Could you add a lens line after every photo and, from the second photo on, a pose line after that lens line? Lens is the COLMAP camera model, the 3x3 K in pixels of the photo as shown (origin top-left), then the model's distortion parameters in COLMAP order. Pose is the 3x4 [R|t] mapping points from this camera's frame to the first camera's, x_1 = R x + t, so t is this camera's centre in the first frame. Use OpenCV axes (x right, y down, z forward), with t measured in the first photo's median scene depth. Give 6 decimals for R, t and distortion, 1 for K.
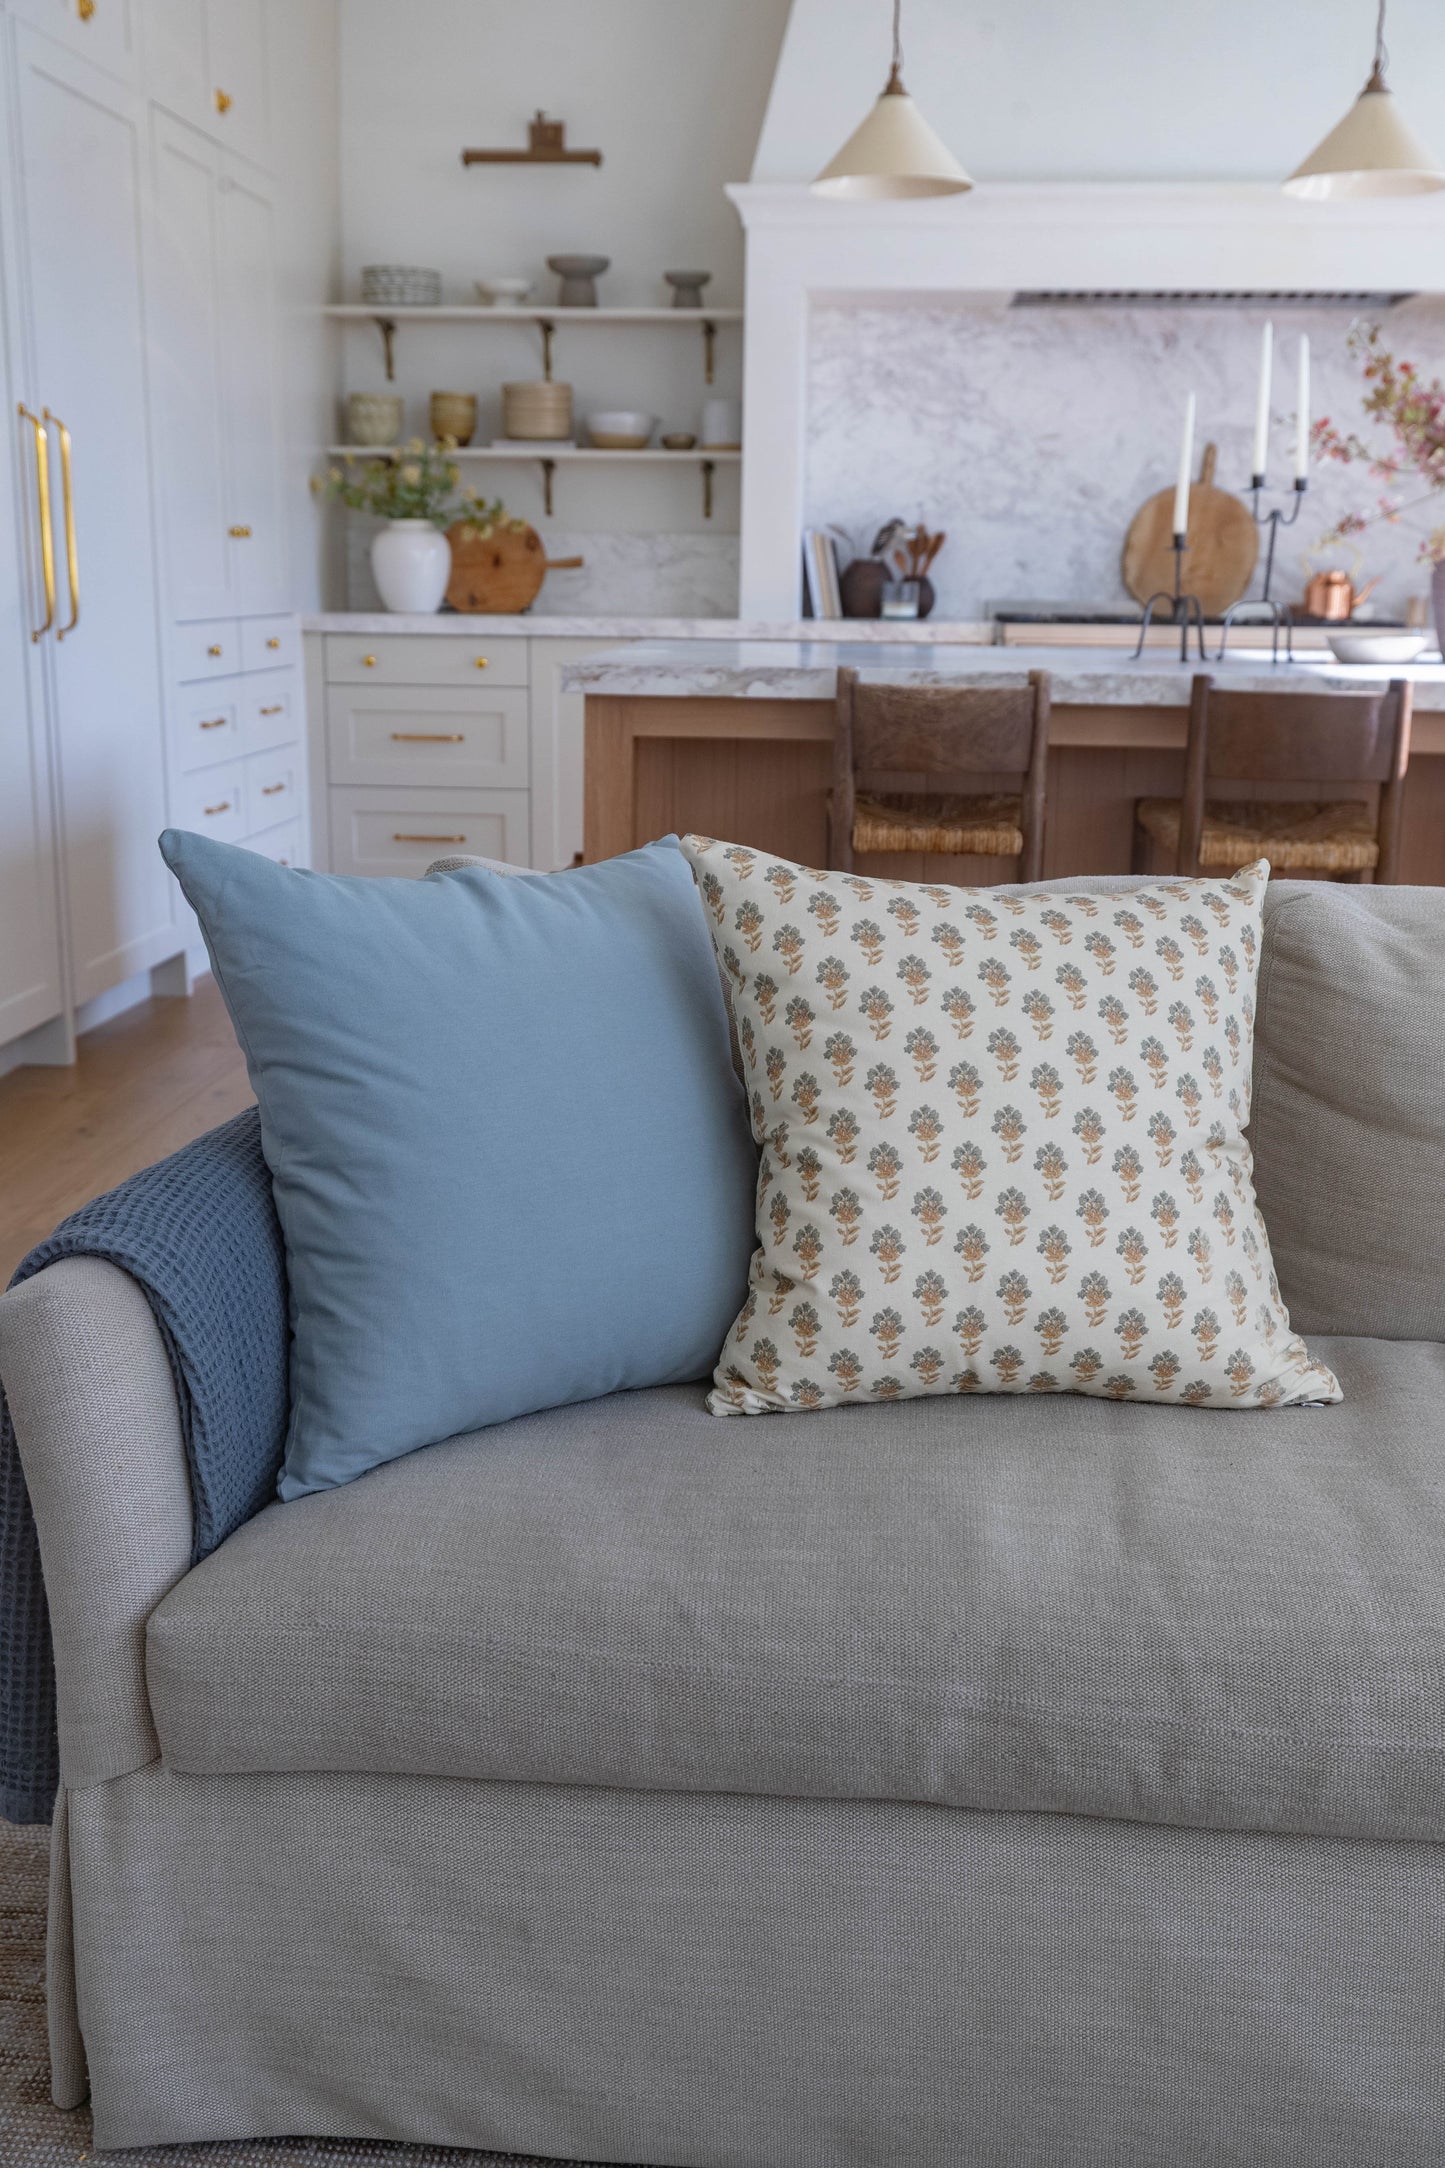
lens RADIAL K [[2115.6, 0, 722.5], [0, 2115.6, 1084.0], [0, 0, 1]] dist [0.011467, 0.003083]
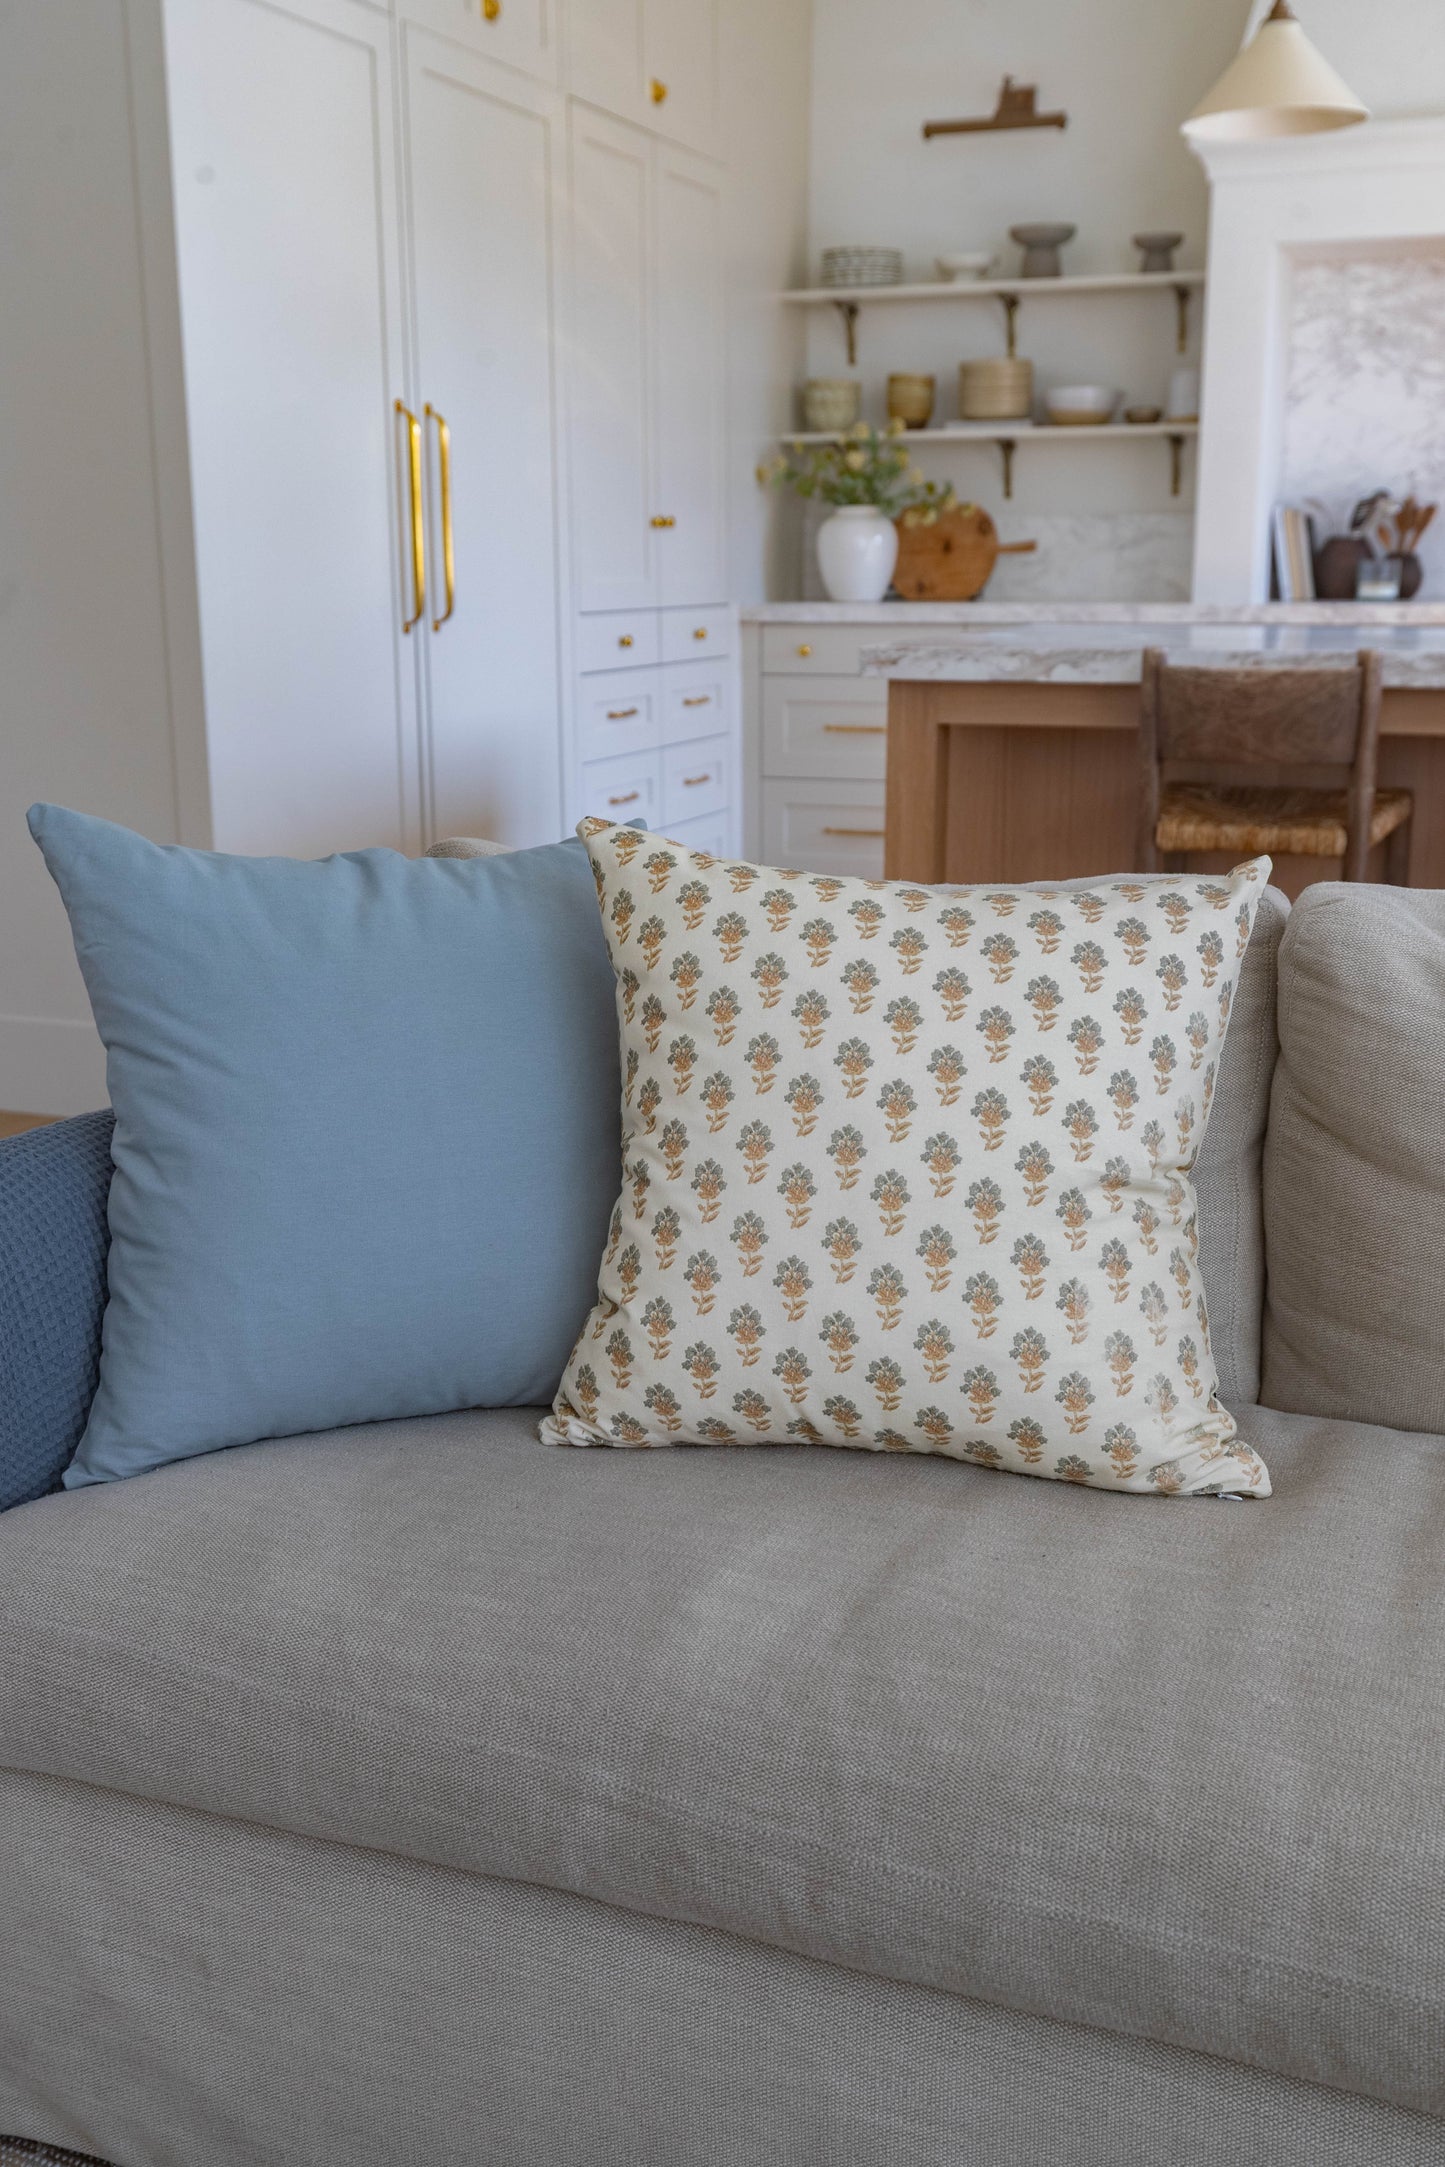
lens RADIAL K [[2156.3, 0, 722.5], [0, 2156.3, 1083.5], [0, 0, 1]] dist [0.014332, -0.005311]
pose [[0.959773, 0.047538, -0.276722, 0.309520], [-0.048108, 0.998831, 0.004734, -0.008459], [0.276624, 0.008769, 0.960938, 0.108150]]
